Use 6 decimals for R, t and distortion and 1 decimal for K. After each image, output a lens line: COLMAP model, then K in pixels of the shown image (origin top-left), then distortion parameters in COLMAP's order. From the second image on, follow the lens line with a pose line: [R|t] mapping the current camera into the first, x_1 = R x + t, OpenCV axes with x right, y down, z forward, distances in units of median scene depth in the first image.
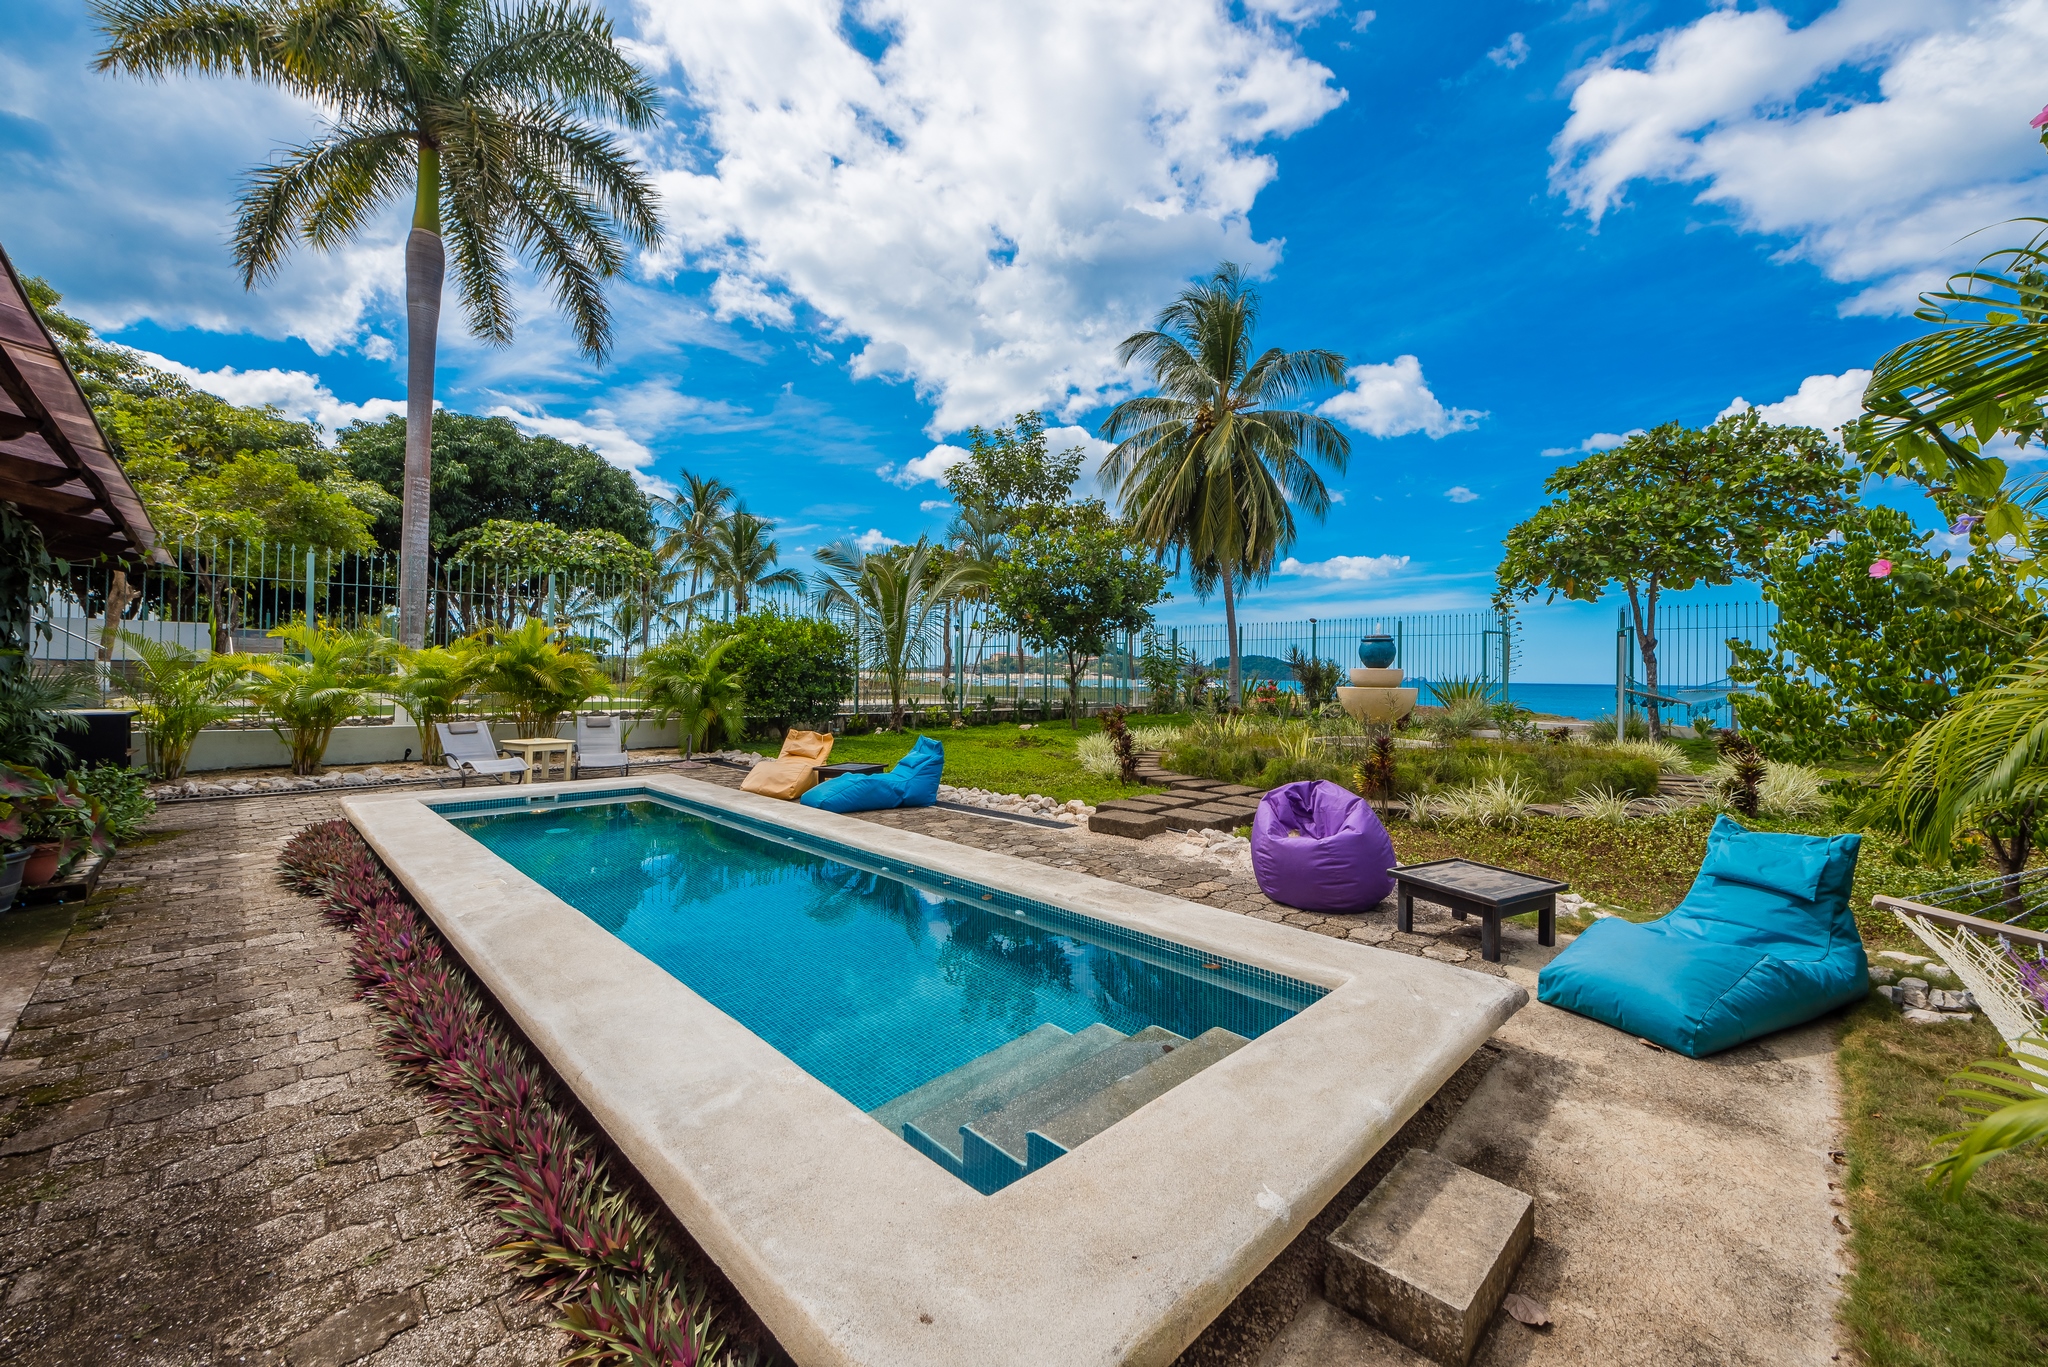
lens RADIAL K [[796.7, 0, 1024.8], [0, 796.7, 664.9], [0, 0, 1]] dist [0.018804, -0.006927]
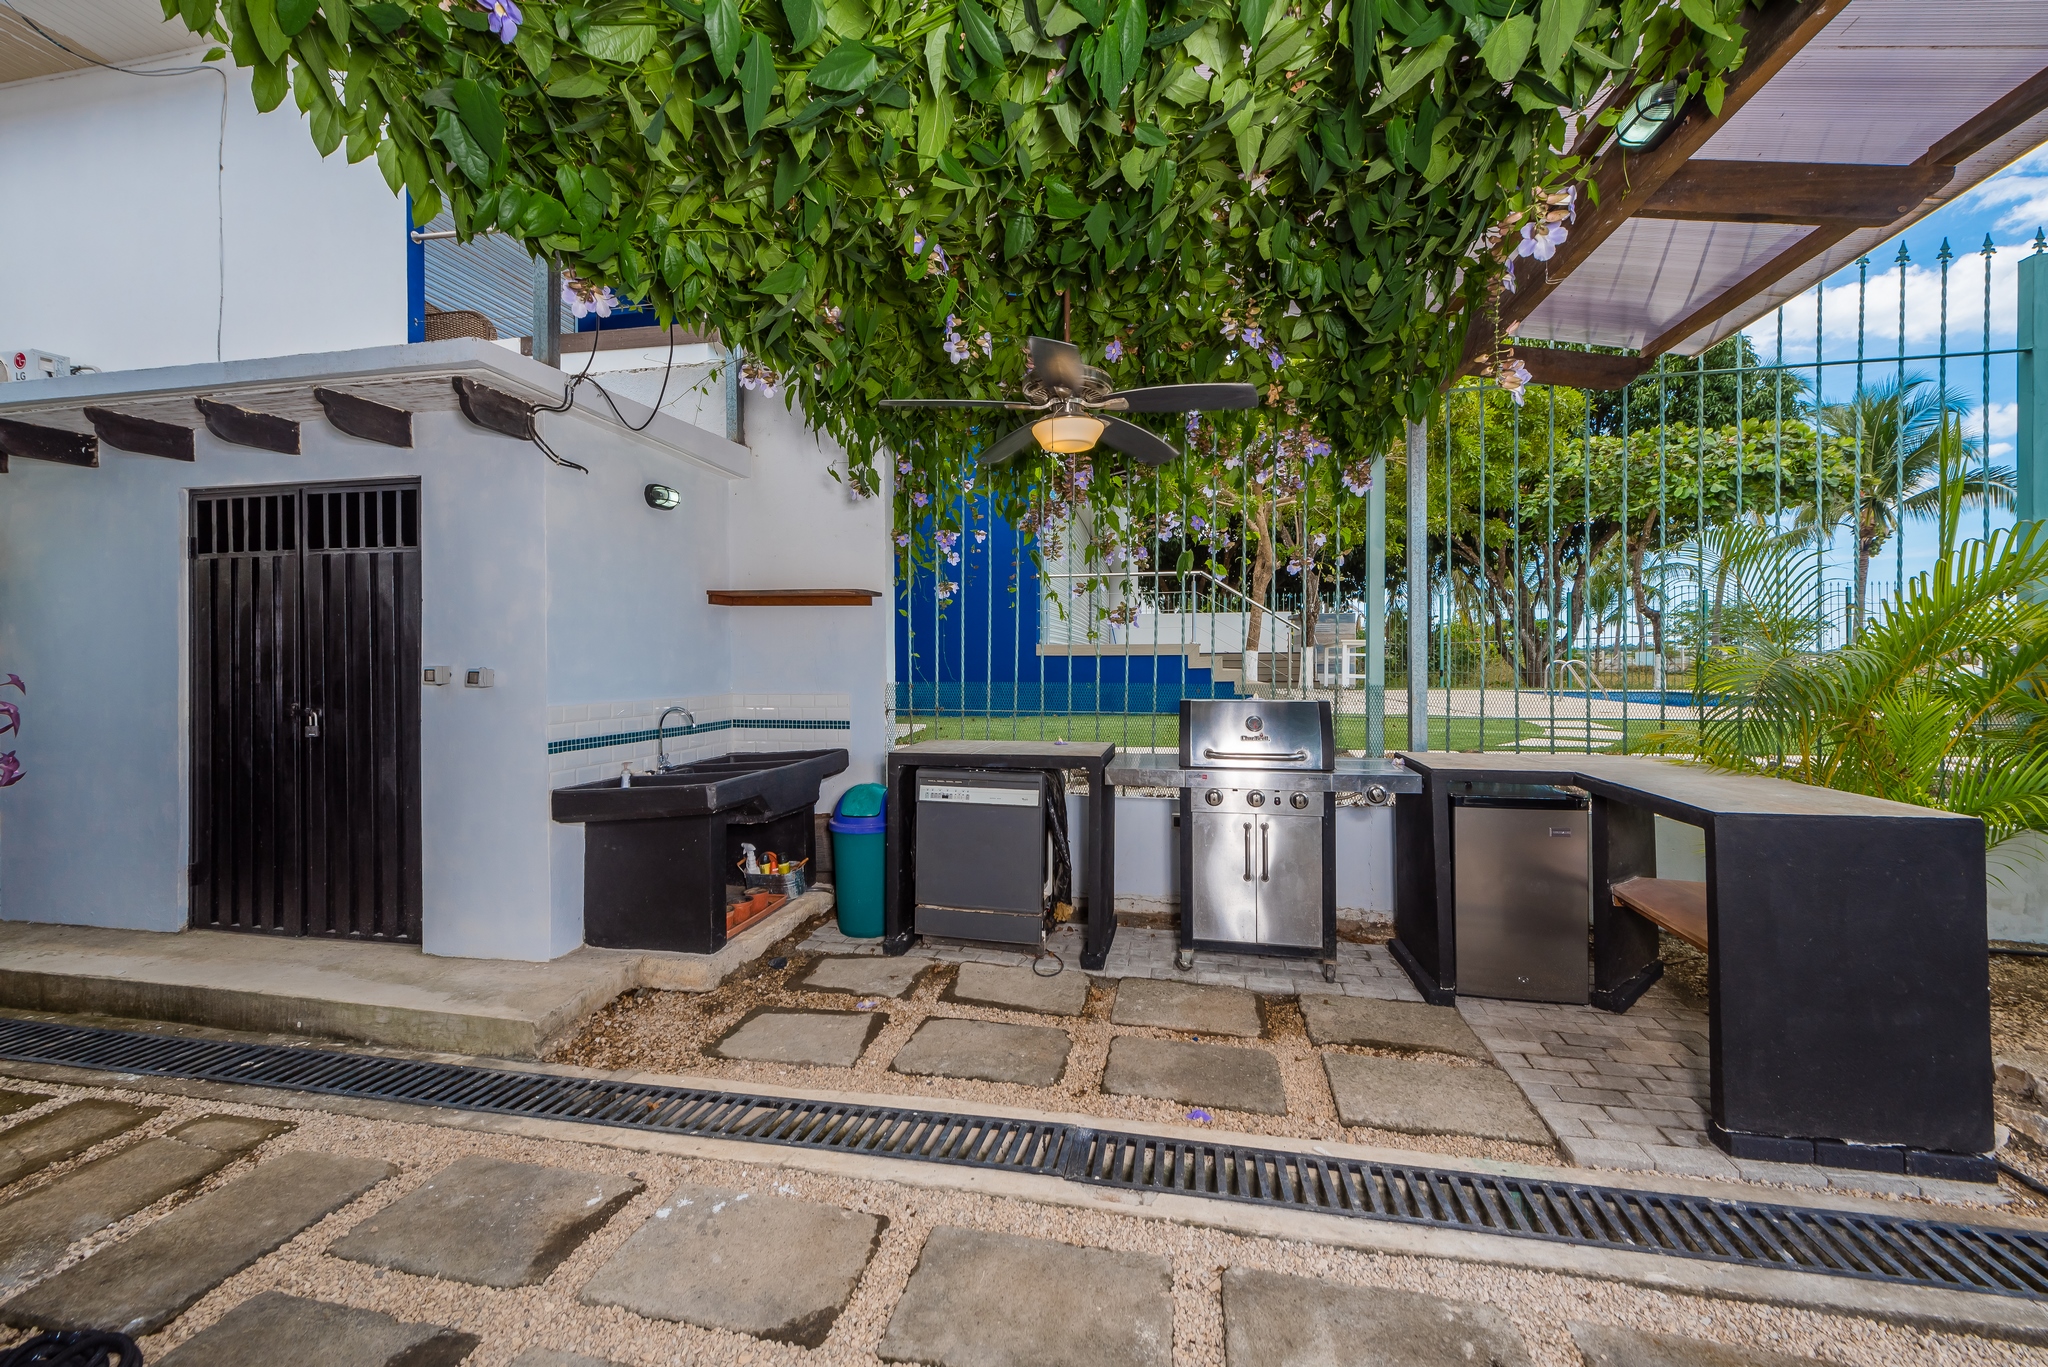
lens RADIAL K [[796.7, 0, 1024.8], [0, 796.7, 664.9], [0, 0, 1]] dist [0.018804, -0.006927]
pose [[0.562708, -0.011699, -0.826573, -0.724196], [0.020262, 0.999795, -0.000356, 0.012793], [0.826407, -0.016548, 0.562830, 0.409484]]
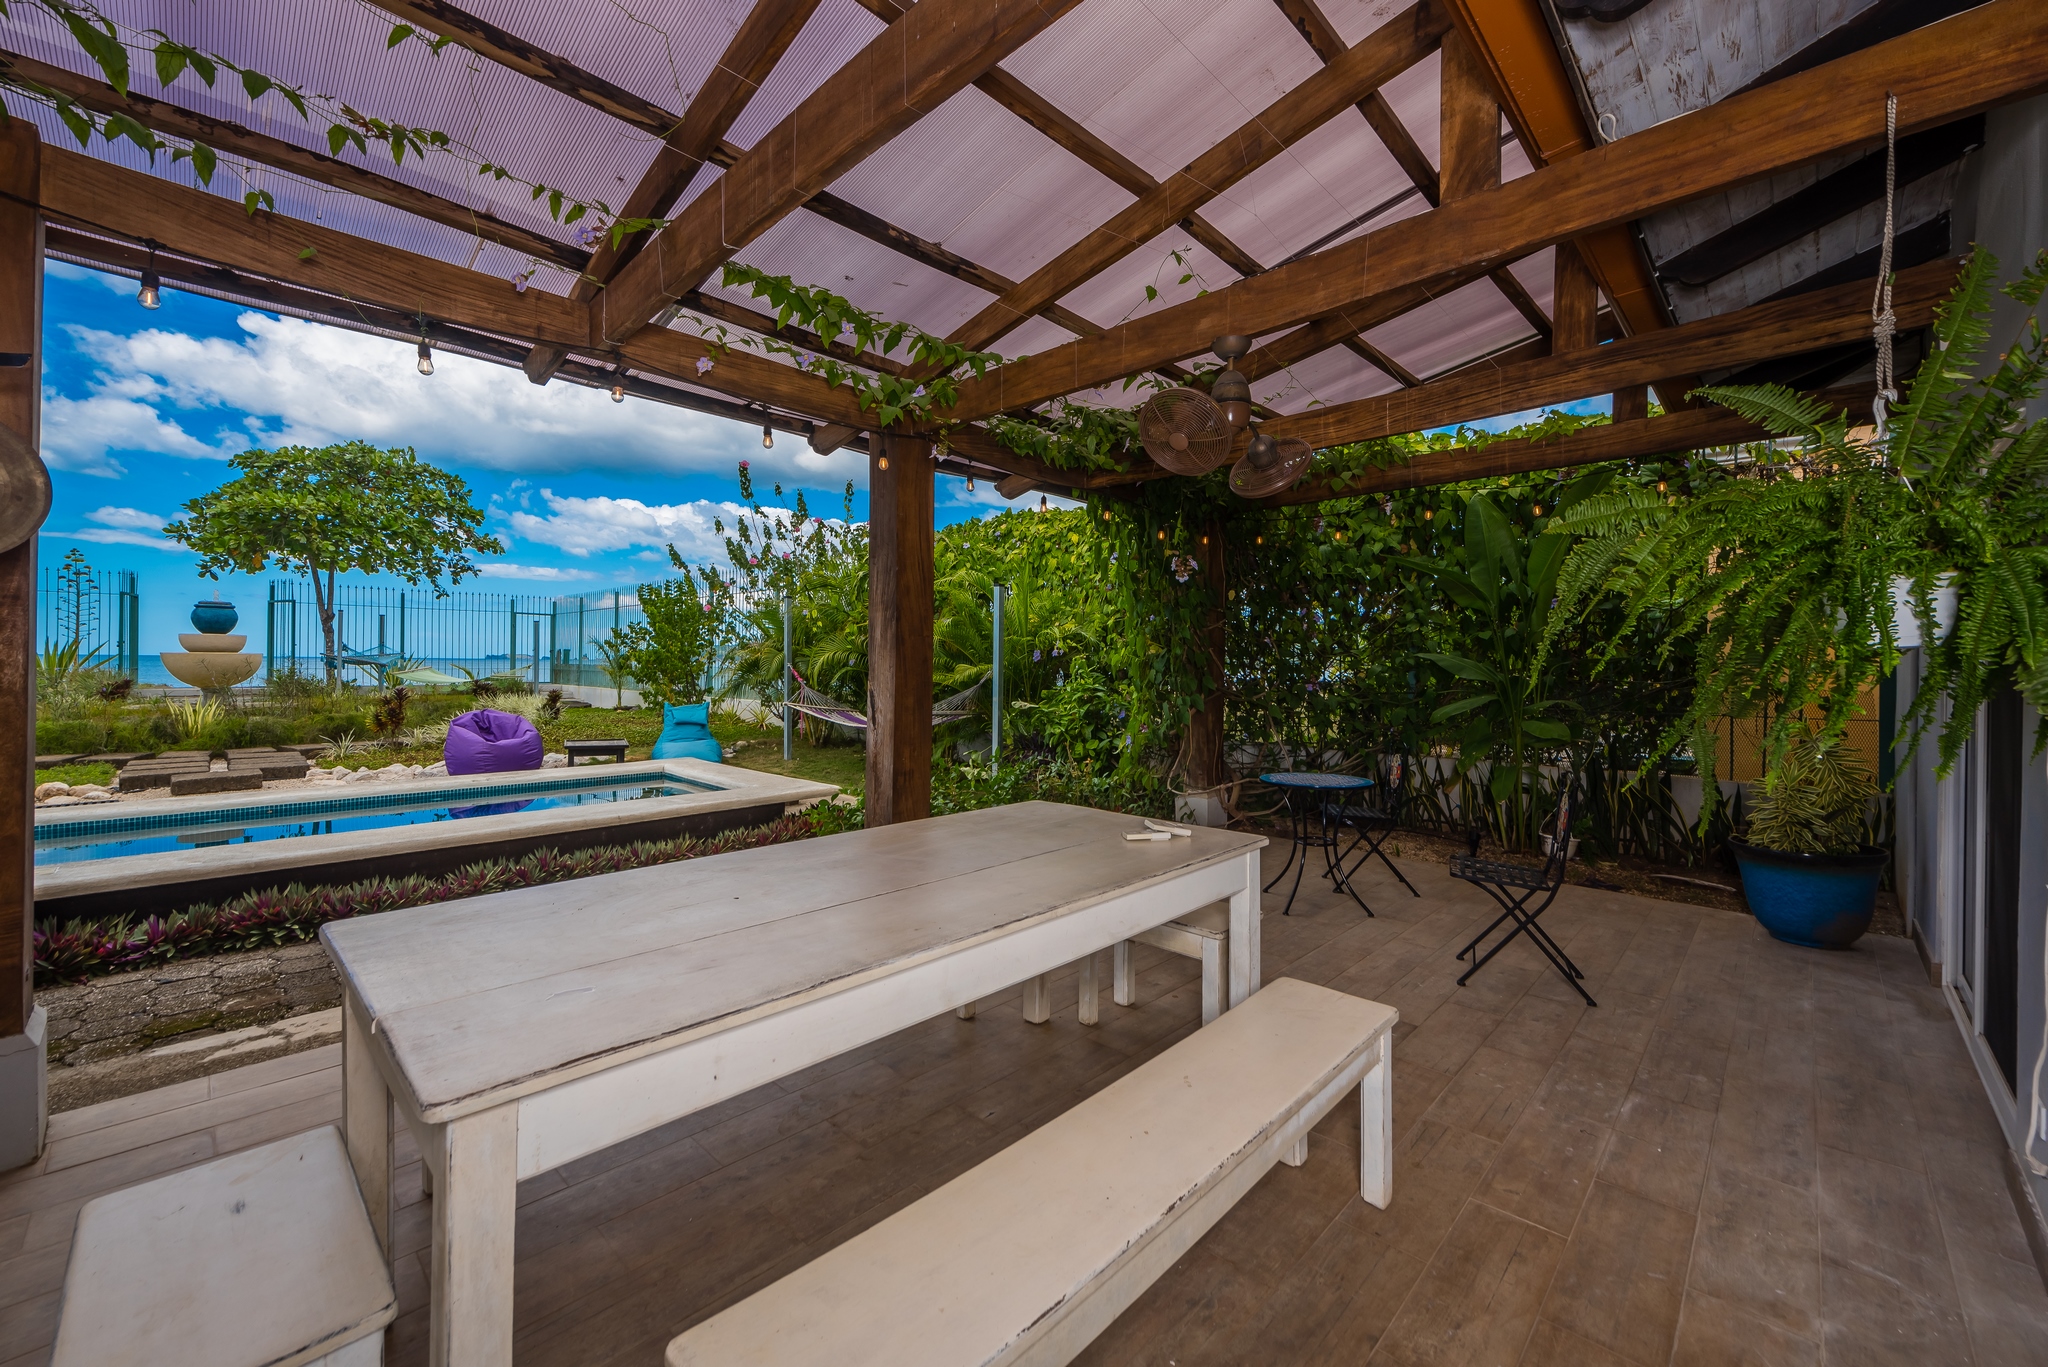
lens RADIAL K [[796.7, 0, 1024.8], [0, 796.7, 664.9], [0, 0, 1]] dist [0.018804, -0.006927]
pose [[-0.033214, -0.011845, 0.999378, -0.534404], [-0.023515, 0.999662, 0.011067, 0.008942], [-0.999172, -0.023133, -0.033481, 0.003786]]
